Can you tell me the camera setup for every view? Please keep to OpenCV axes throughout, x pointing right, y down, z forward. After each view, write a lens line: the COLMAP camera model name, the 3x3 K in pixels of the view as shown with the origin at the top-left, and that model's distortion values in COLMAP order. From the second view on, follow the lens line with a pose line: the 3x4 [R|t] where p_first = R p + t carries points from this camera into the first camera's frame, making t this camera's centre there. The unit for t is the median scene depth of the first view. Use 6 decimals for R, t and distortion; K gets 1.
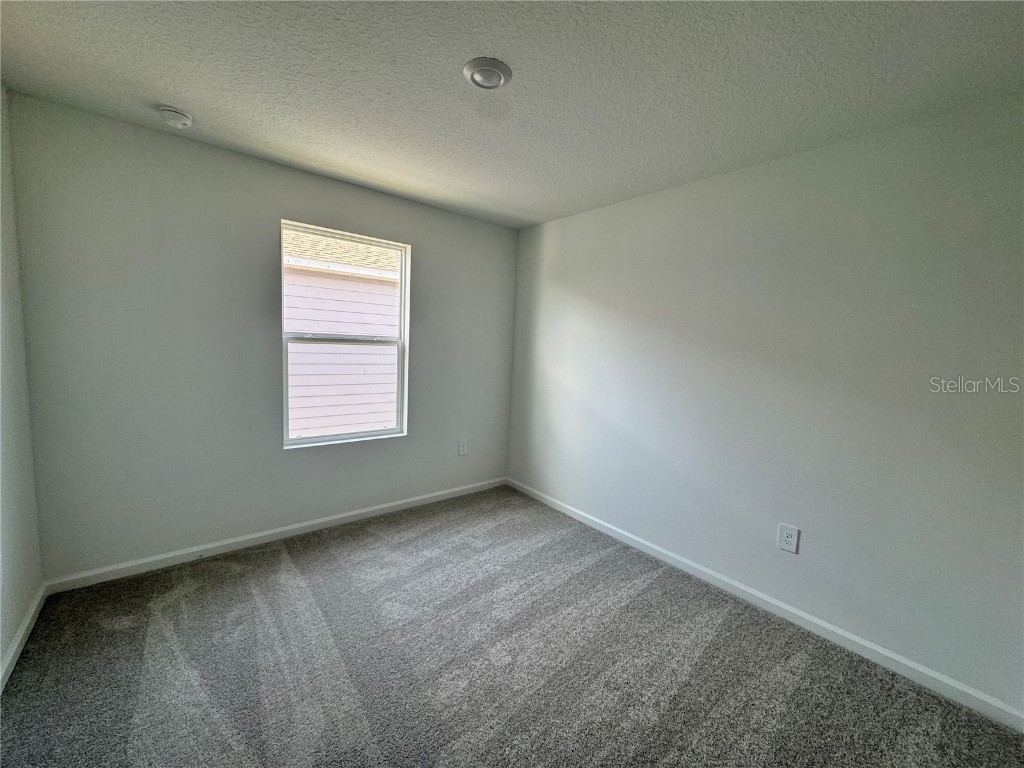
lens RADIAL K [[419.9, 0, 521.2], [0, 419.9, 385.8], [0, 0, 1]] dist [0.002795, 0.000529]
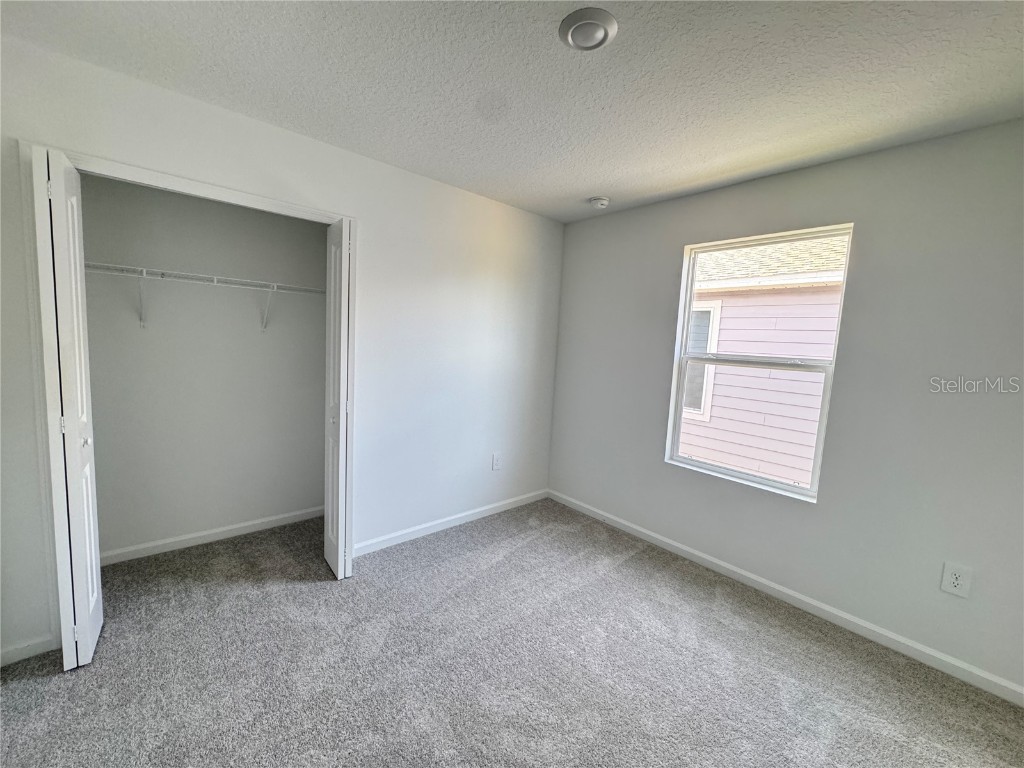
lens RADIAL K [[419.9, 0, 520.4], [0, 419.9, 382.4], [0, 0, 1]] dist [0.002795, 0.000529]
pose [[0.014715, 0.057705, -0.998225, 0.462329], [-0.157812, 0.985955, 0.054670, -0.044874], [0.987360, 0.156727, 0.023615, 0.564752]]
